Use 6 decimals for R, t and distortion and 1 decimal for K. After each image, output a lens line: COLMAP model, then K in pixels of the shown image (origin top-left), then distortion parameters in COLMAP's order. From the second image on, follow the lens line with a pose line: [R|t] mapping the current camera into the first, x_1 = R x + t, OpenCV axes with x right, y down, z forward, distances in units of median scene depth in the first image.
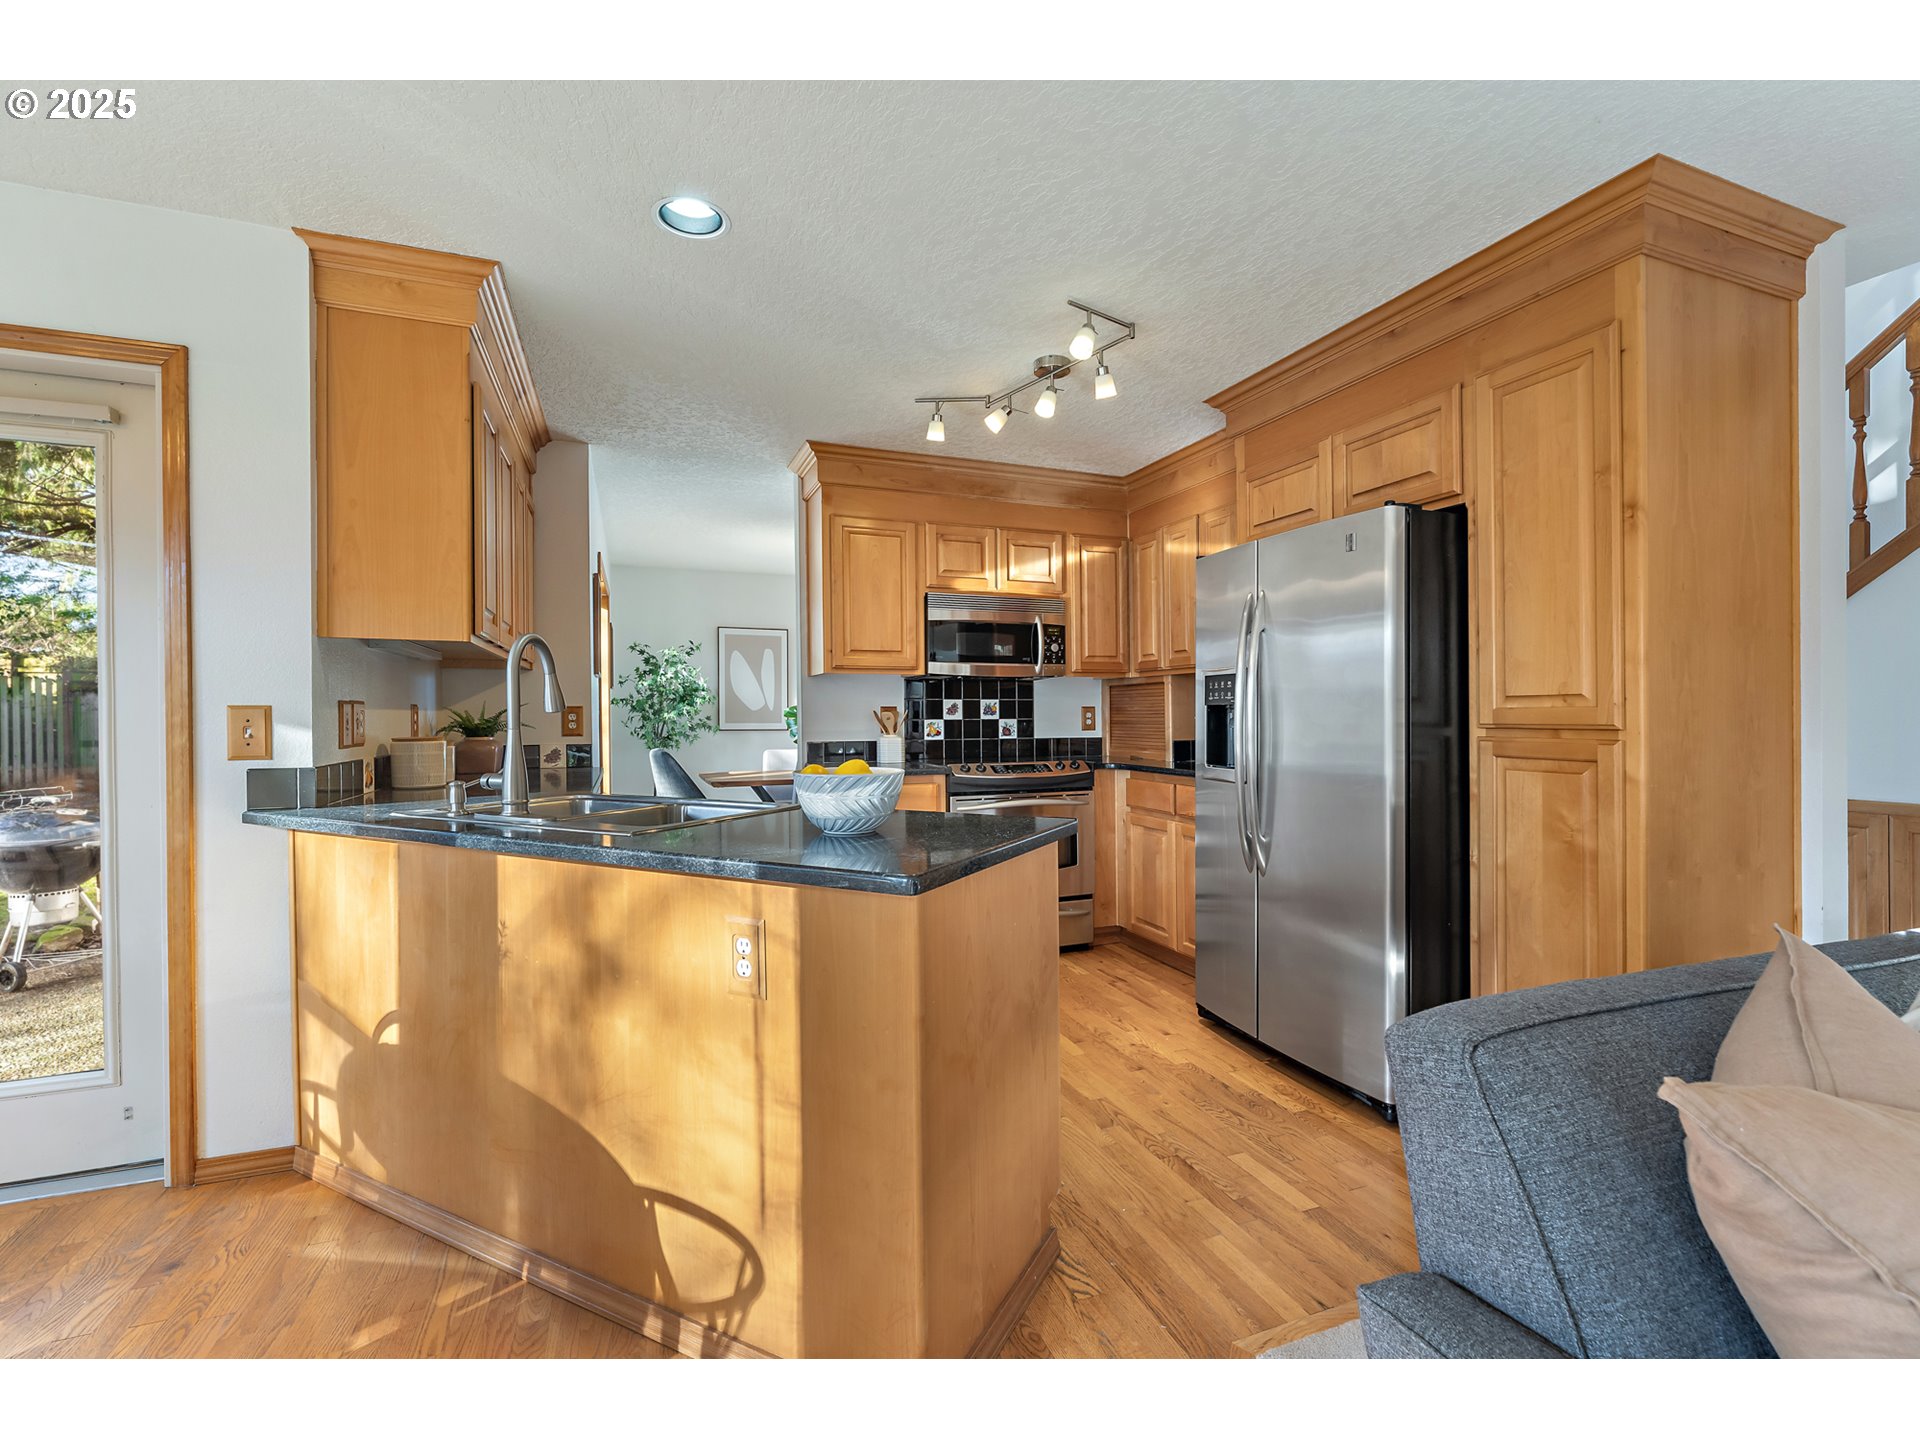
lens RADIAL K [[867.7, 0, 960.9], [0, 867.7, 717.3], [0, 0, 1]] dist [0.003945, 0.000690]
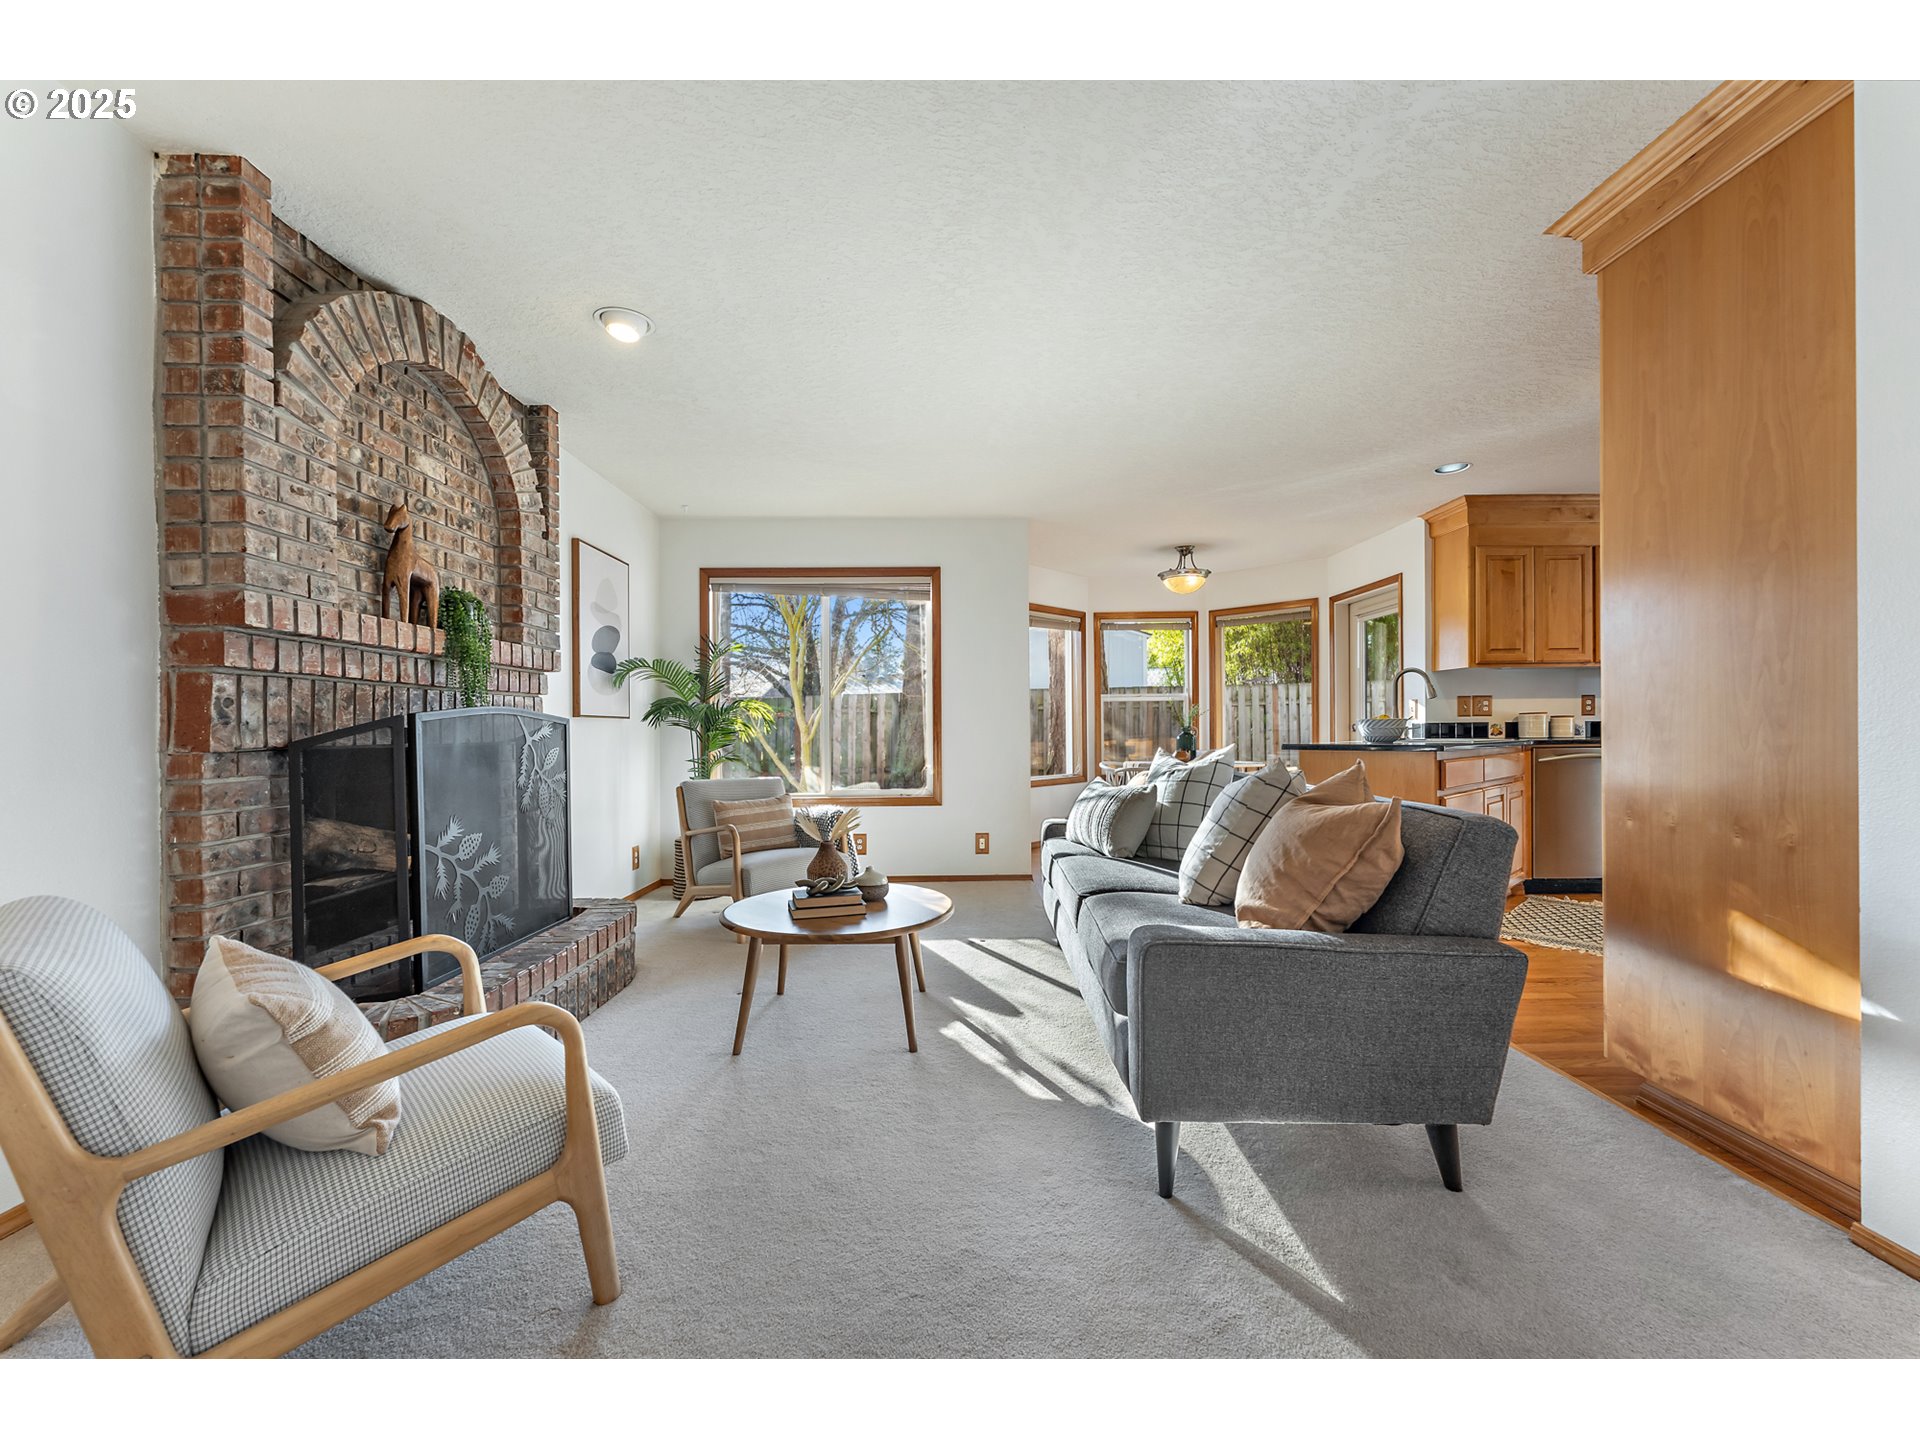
lens RADIAL K [[762.5, 0, 966.2], [0, 762.5, 735.8], [0, 0, 1]] dist [-0.005979, 0.000411]
pose [[-0.350566, 0.014901, -0.936419, 0.949223], [0.007930, 0.999885, 0.012942, 0.028978], [0.936504, -0.002889, -0.350644, 0.276669]]
